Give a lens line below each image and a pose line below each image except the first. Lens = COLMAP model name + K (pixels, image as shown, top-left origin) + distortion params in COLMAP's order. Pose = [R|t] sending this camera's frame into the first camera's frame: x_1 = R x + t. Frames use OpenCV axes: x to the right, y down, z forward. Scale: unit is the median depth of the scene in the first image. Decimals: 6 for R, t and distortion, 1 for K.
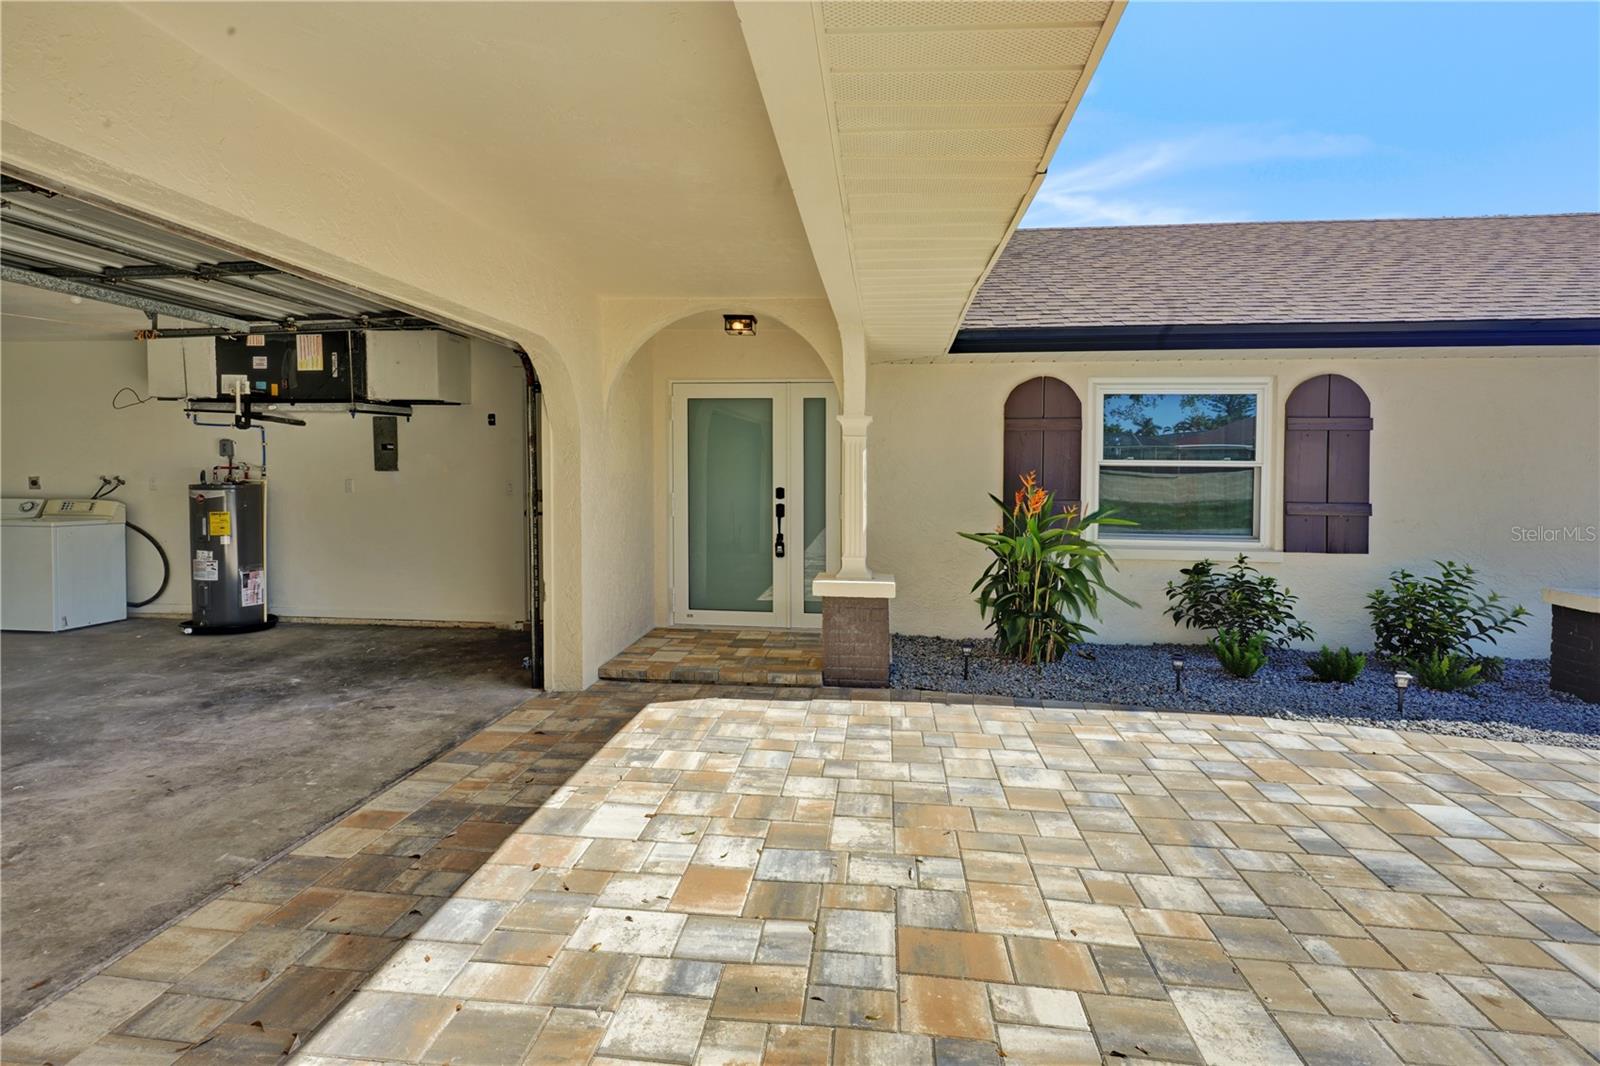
lens RADIAL K [[794.8, 0, 800.0], [0, 794.8, 533.0], [0, 0, 1]] dist [0.016025, -0.000318]
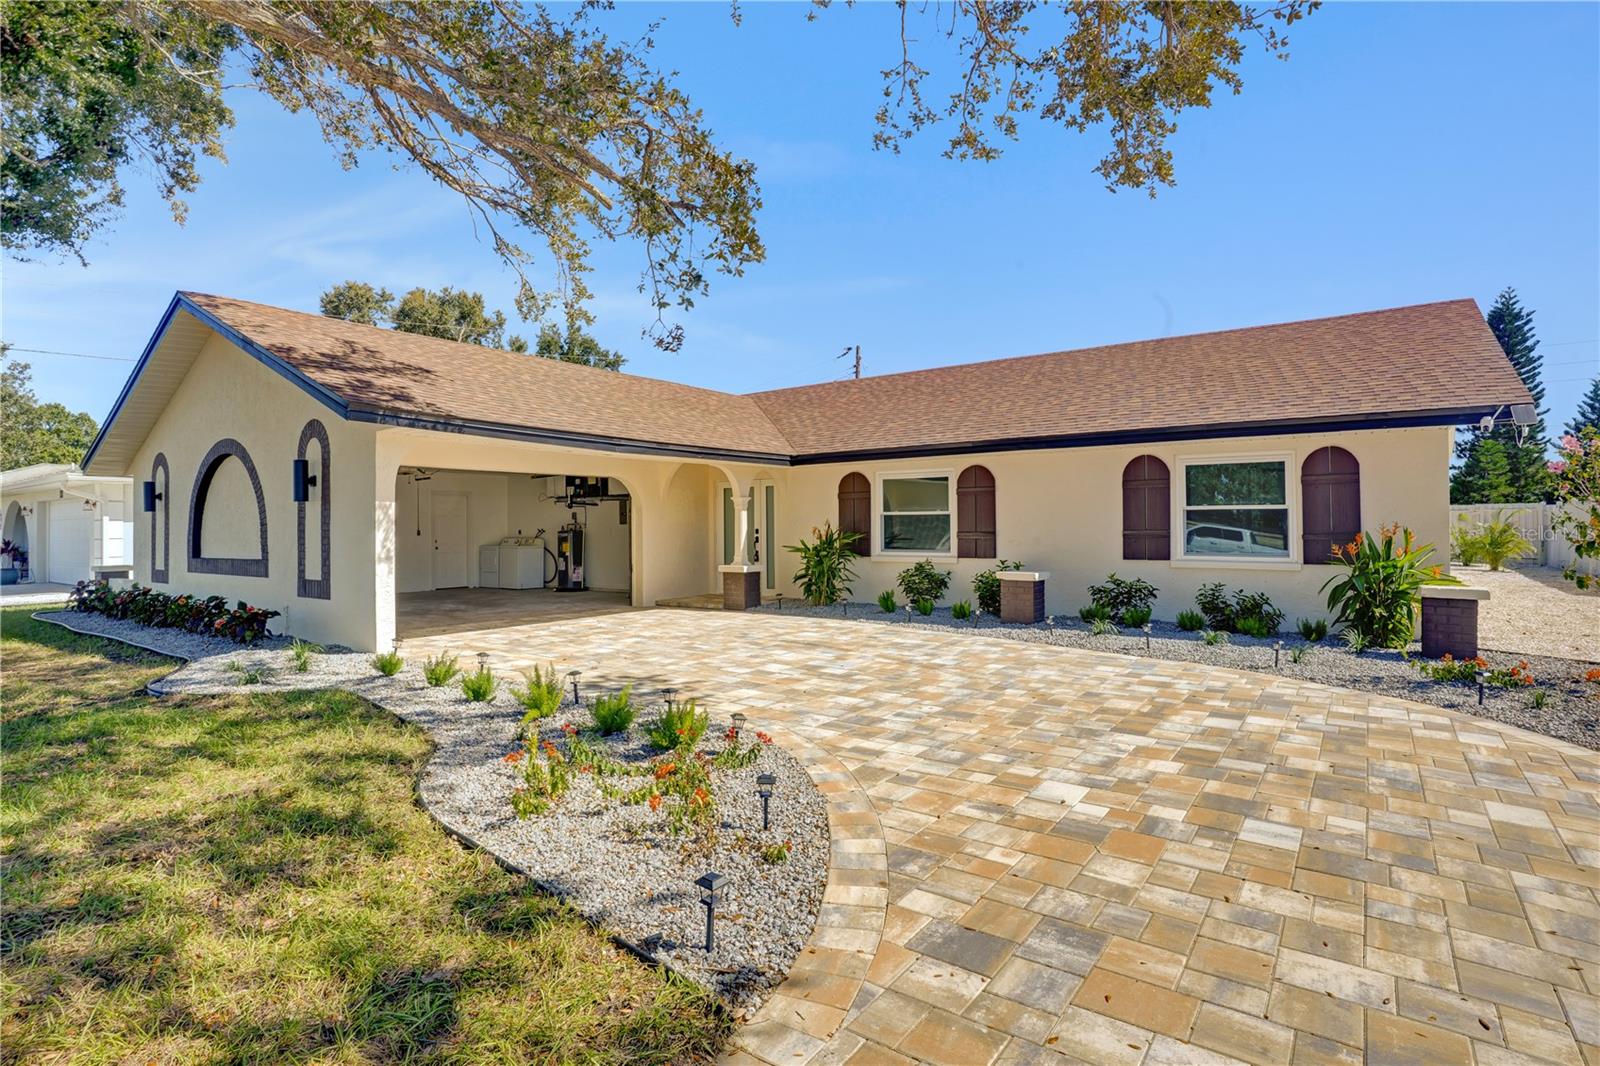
lens RADIAL K [[772.8, 0, 777.5], [0, 772.8, 515.0], [0, 0, 1]] dist [-0.003684, -0.000621]
pose [[0.866243, -0.025220, -0.498986, 1.238399], [-0.020391, 0.996108, -0.085745, 0.097769], [0.499206, 0.084451, 0.862358, -0.883318]]
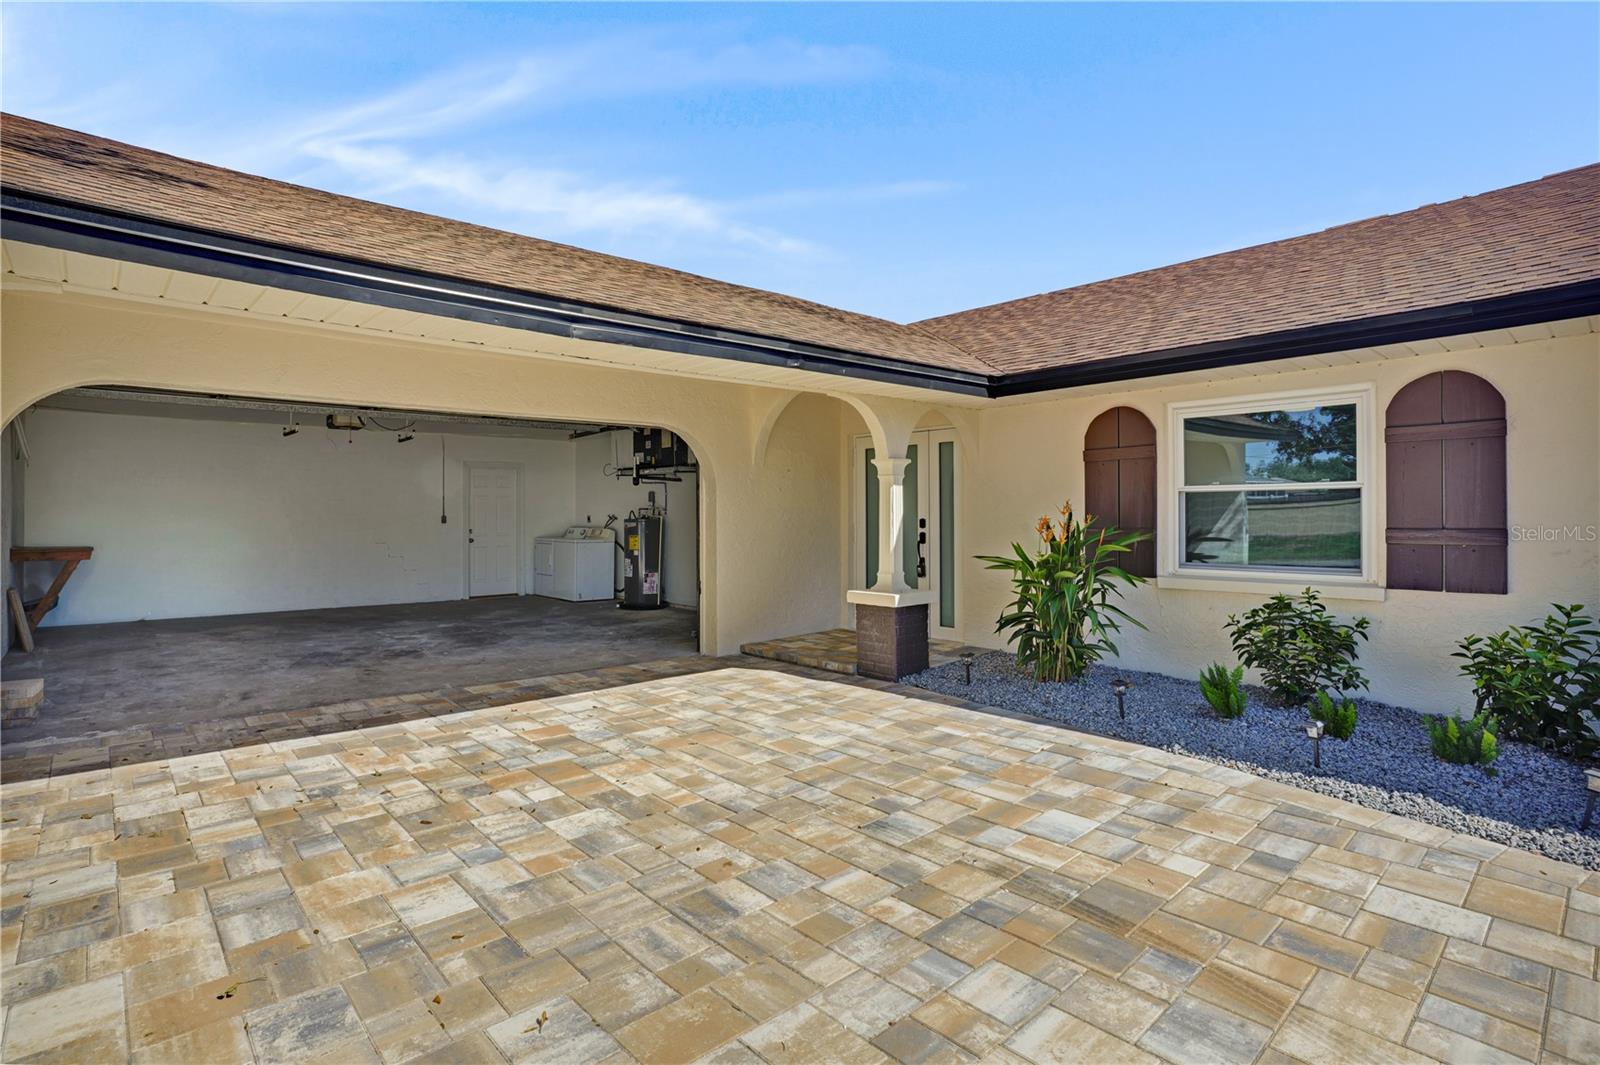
lens RADIAL K [[781.0, 0, 804.2], [0, 781.0, 501.6], [0, 0, 1]] dist [-0.057582, 0.000206]
pose [[0.762640, -0.021674, -0.646460, 0.700816], [-0.035946, 0.996474, -0.075815, 0.016015], [0.645823, 0.081057, 0.759172, 0.000982]]
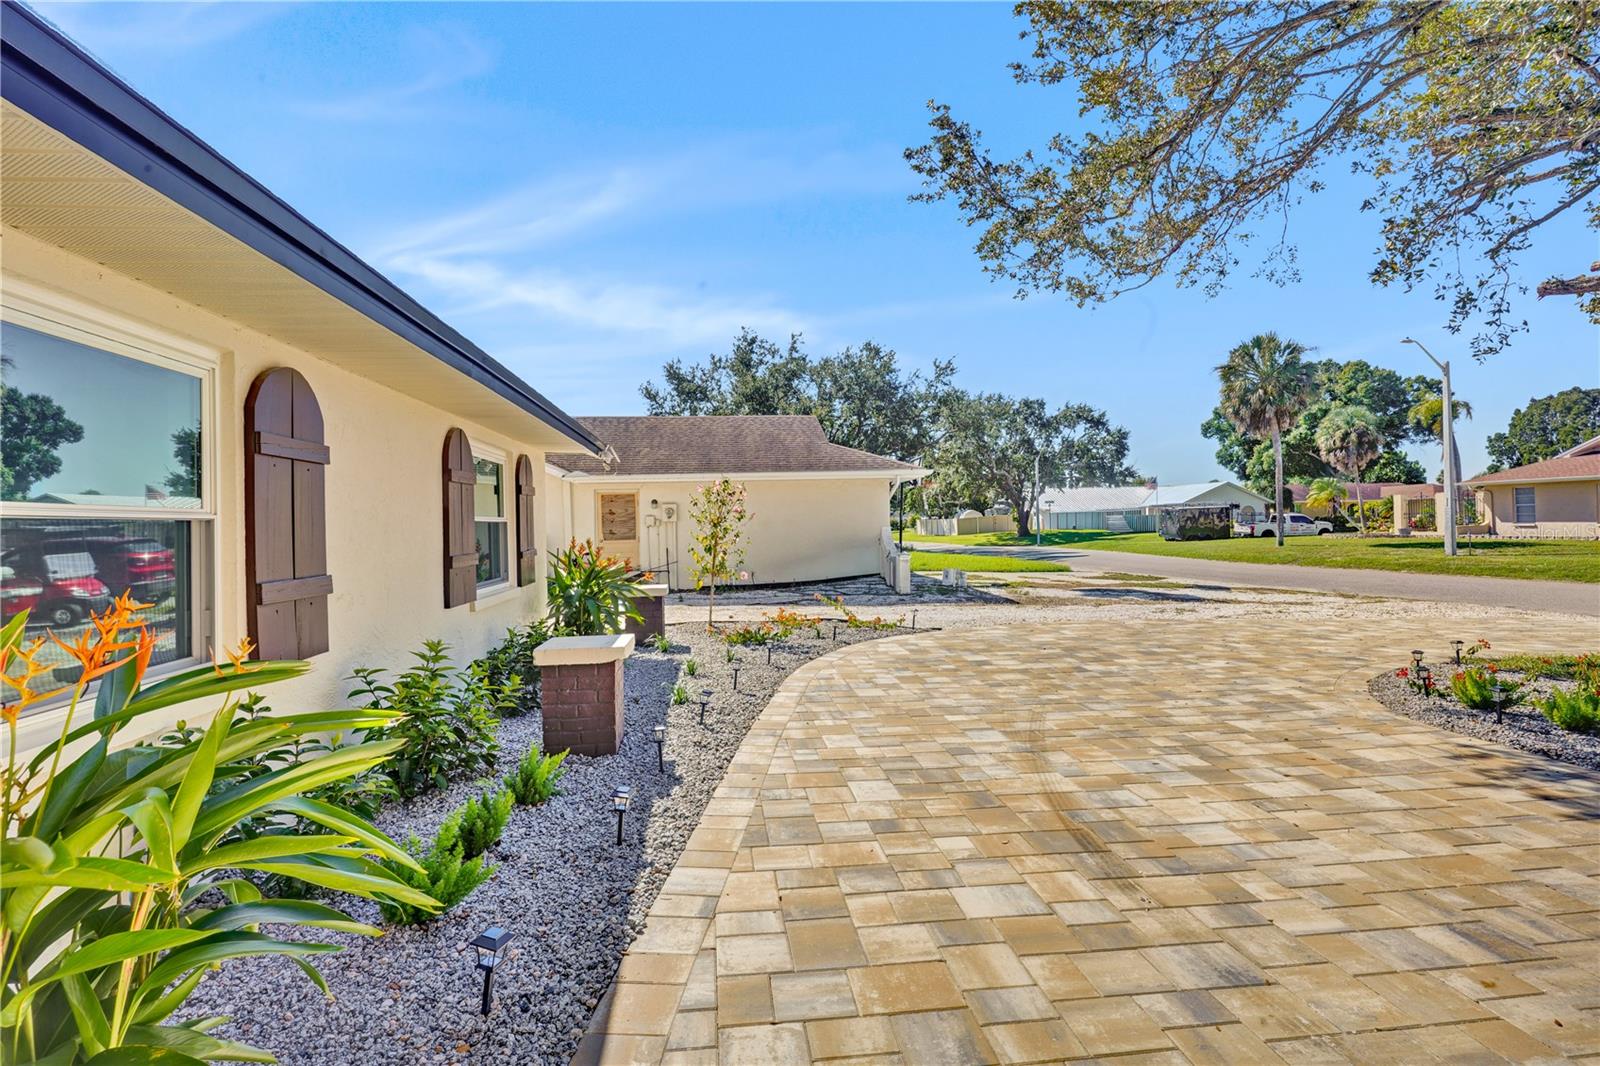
lens RADIAL K [[772.8, 0, 777.5], [0, 772.8, 515.0], [0, 0, 1]] dist [-0.003684, -0.000621]
pose [[-0.212828, 0.007236, 0.977063, 0.011399], [0.091880, 0.995690, 0.012640, -0.062290], [-0.972760, 0.092462, -0.212575, 0.799071]]
